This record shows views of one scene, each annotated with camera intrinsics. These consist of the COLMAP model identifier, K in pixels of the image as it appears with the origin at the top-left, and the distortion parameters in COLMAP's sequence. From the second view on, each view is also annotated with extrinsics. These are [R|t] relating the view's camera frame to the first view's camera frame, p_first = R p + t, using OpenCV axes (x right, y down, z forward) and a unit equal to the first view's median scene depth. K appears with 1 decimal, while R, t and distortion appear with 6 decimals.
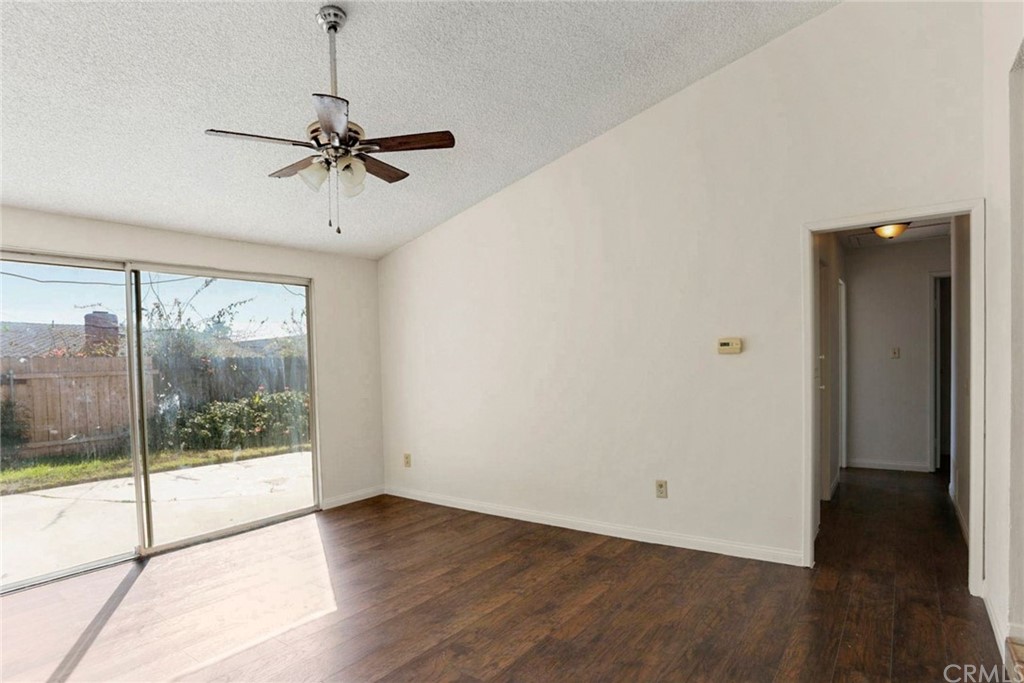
lens RADIAL K [[556.2, 0, 495.9], [0, 556.2, 375.9], [0, 0, 1]] dist [-0.054658, -0.001318]
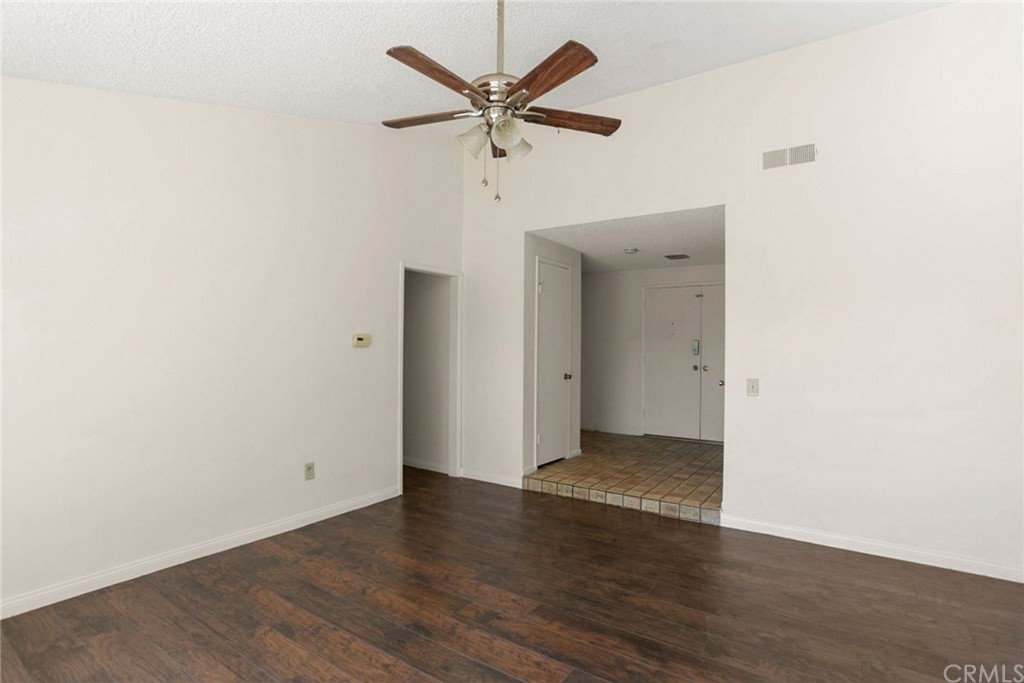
lens RADIAL K [[513.3, 0, 514.4], [0, 513.3, 341.3], [0, 0, 1]] dist [-0.066605, 0.026415]
pose [[-0.050353, 0.039012, 0.997969, -0.674147], [0.022747, 0.999022, -0.037906, -0.000034], [-0.998472, 0.020793, -0.051191, 0.623165]]
